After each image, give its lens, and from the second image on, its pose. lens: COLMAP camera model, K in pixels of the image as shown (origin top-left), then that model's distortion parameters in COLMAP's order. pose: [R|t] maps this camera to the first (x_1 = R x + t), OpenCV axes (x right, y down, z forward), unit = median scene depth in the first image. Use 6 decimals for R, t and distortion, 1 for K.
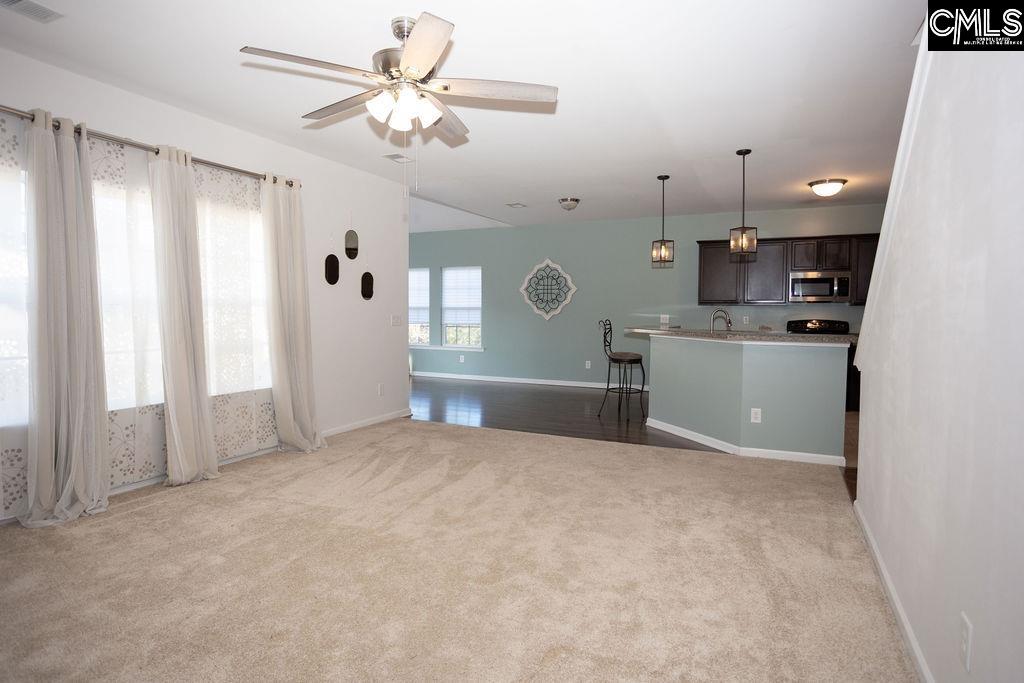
lens RADIAL K [[558.5, 0, 512.0], [0, 558.5, 341.5], [0, 0, 1]] dist [0.001212, 0.000105]
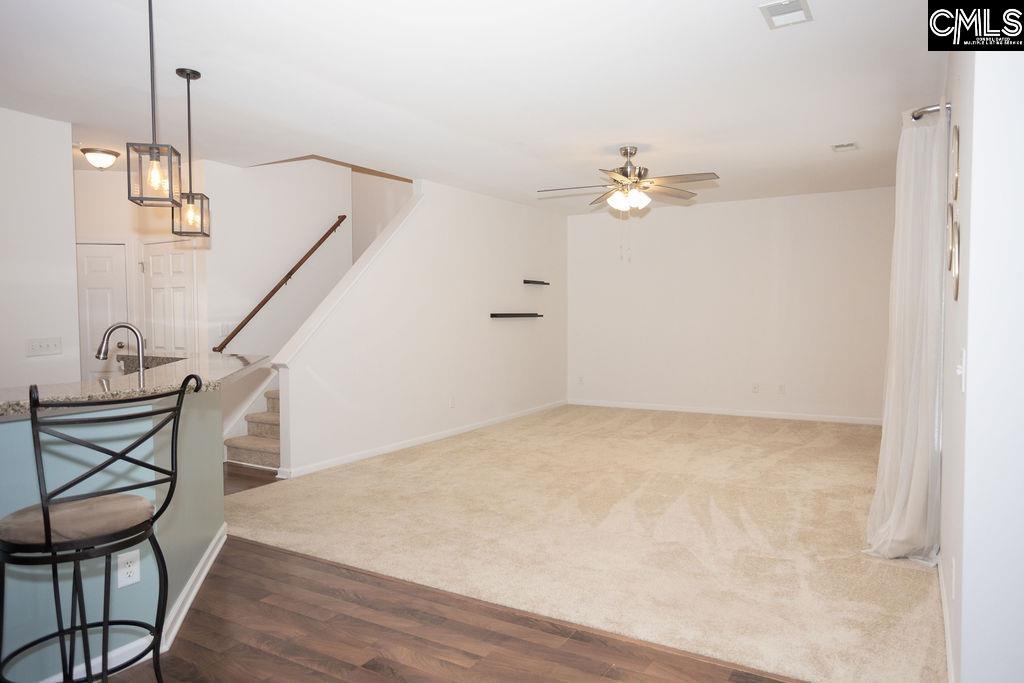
lens RADIAL K [[680.9, 0, 512.0], [0, 680.9, 341.5], [0, 0, 1]] dist [0.026022, 0.000251]
pose [[-0.993279, 0.001634, 0.115734, -0.039853], [0.013539, 0.994676, 0.102156, -0.110695], [-0.114951, 0.103036, -0.988013, 1.760201]]
